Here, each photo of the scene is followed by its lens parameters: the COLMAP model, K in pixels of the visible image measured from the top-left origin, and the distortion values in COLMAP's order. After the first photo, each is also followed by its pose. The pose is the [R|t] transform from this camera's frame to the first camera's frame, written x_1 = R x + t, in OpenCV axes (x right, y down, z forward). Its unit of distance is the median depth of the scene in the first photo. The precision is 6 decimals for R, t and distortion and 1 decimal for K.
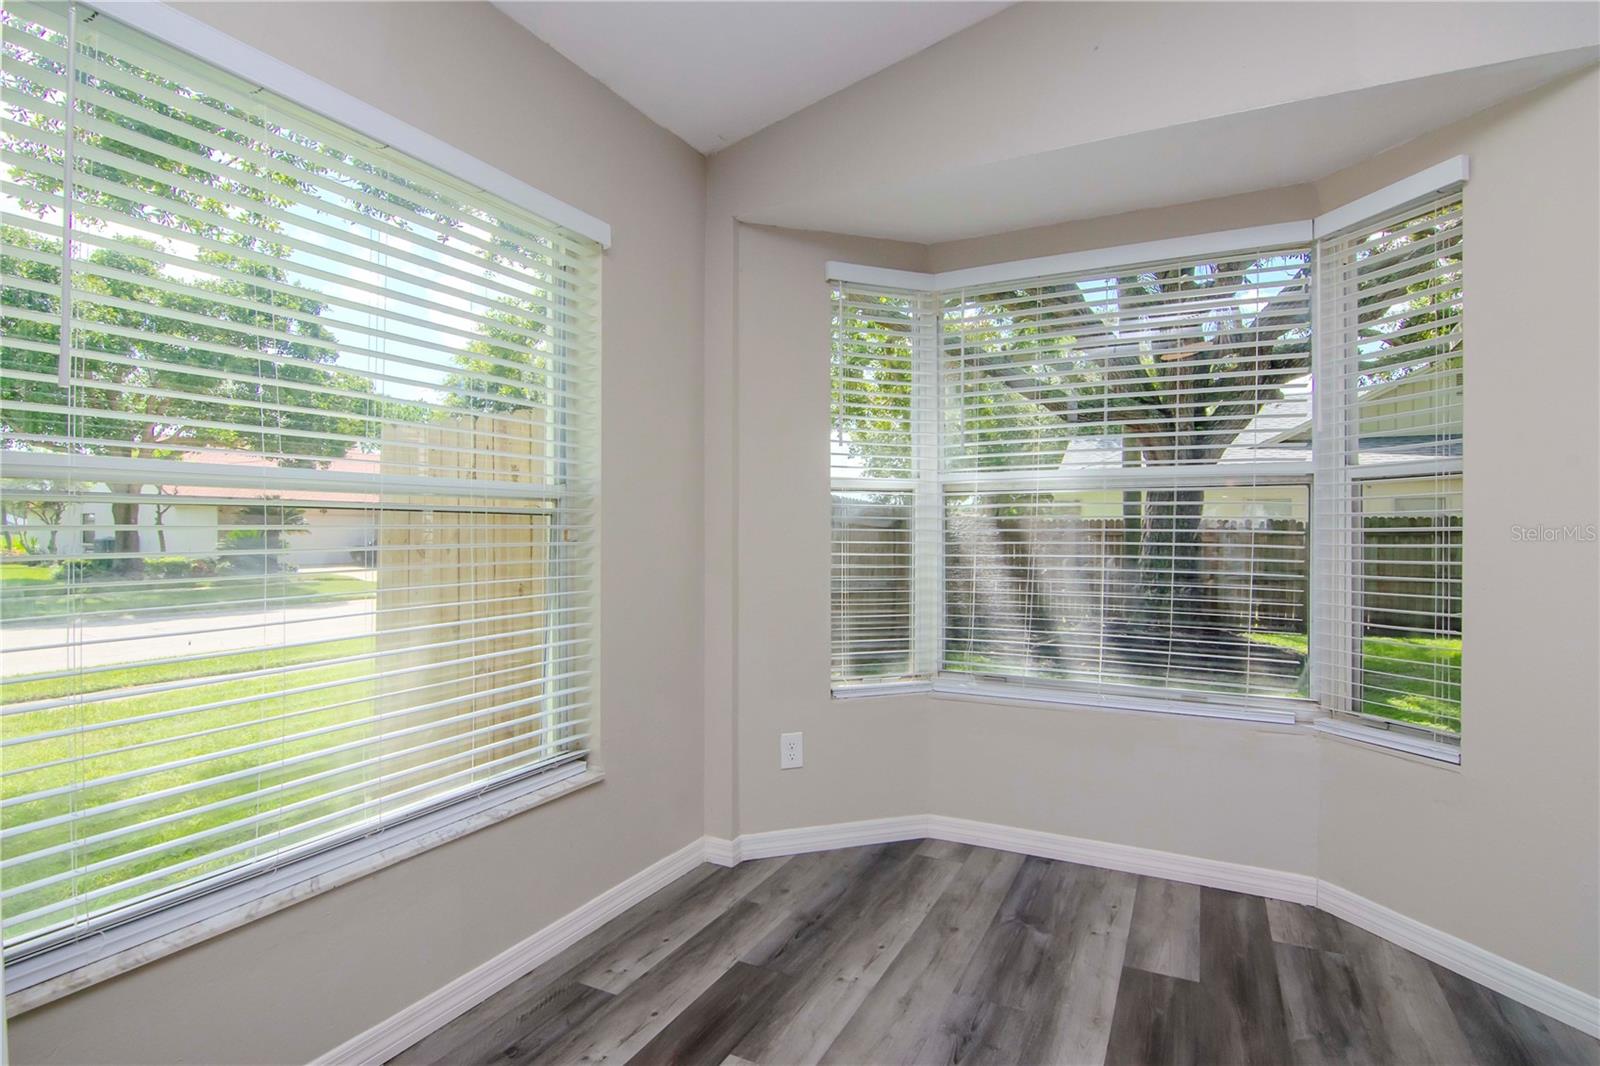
lens RADIAL K [[785.1, 0, 799.1], [0, 785.1, 535.5], [0, 0, 1]] dist [-0.009125, -0.006195]
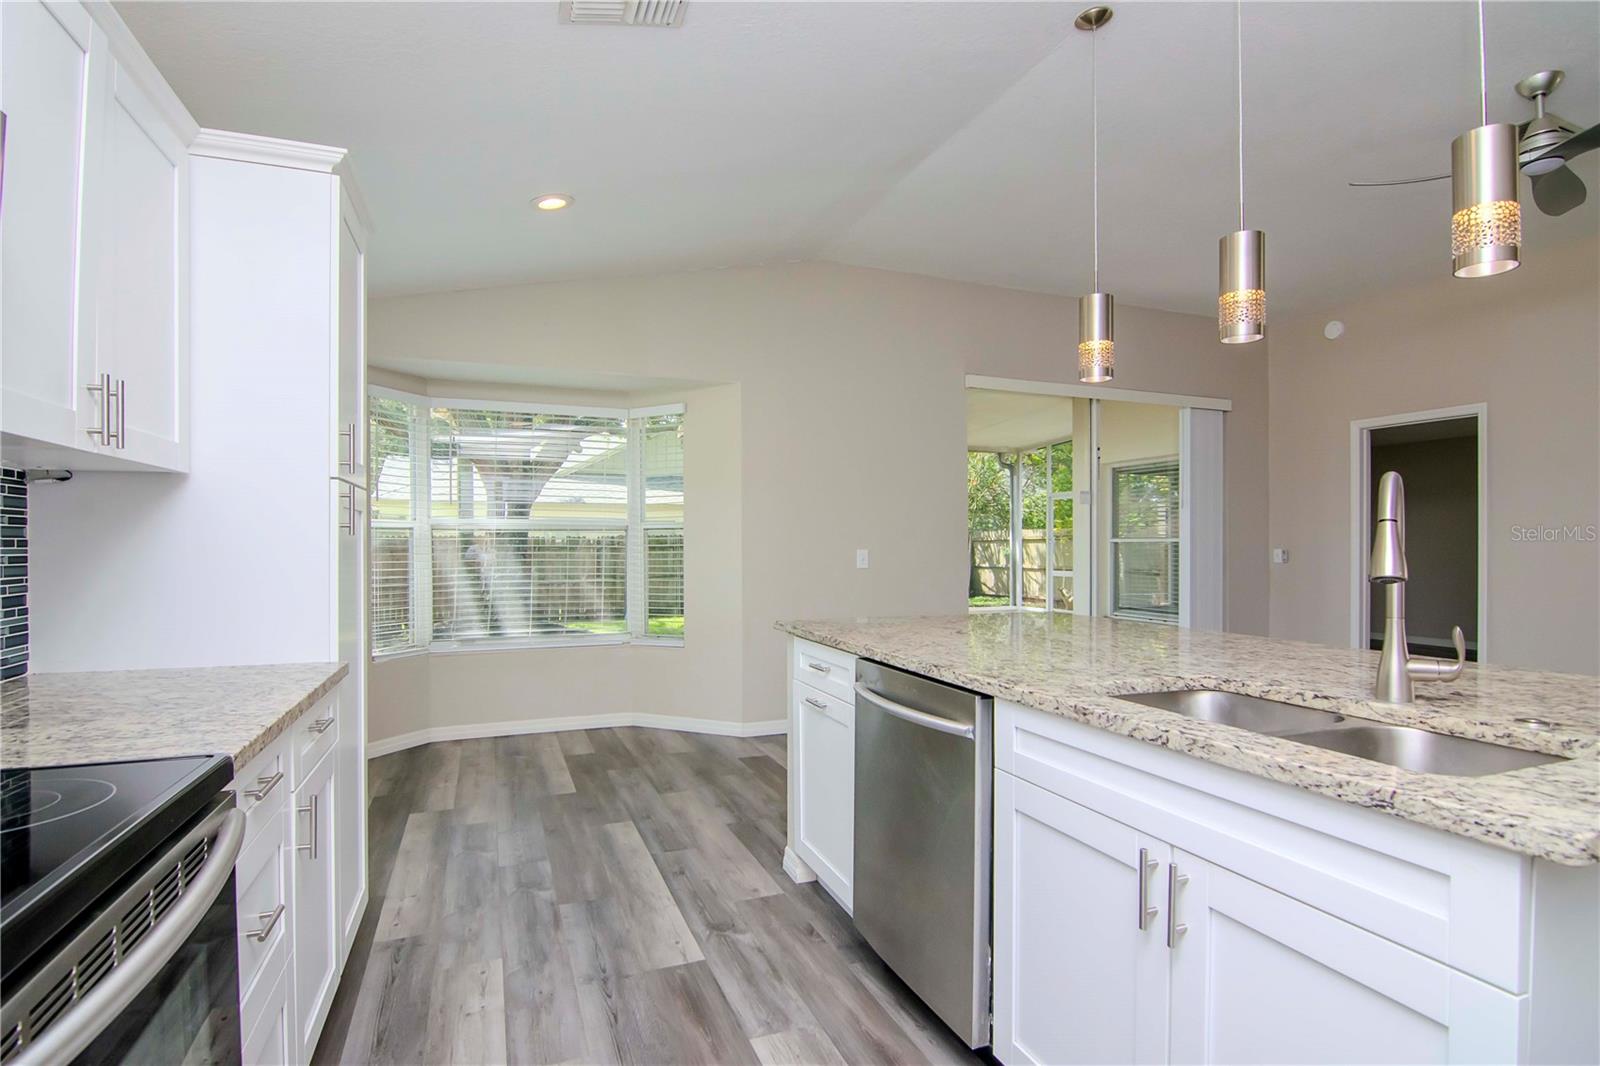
lens RADIAL K [[785.1, 0, 805.6], [0, 785.1, 542.1], [0, 0, 1]] dist [-0.009125, -0.006195]
pose [[0.648154, -0.004710, 0.761495, -0.710187], [0.011804, 0.999923, -0.003862, -0.017222], [-0.761418, 0.011492, 0.648160, -0.815566]]
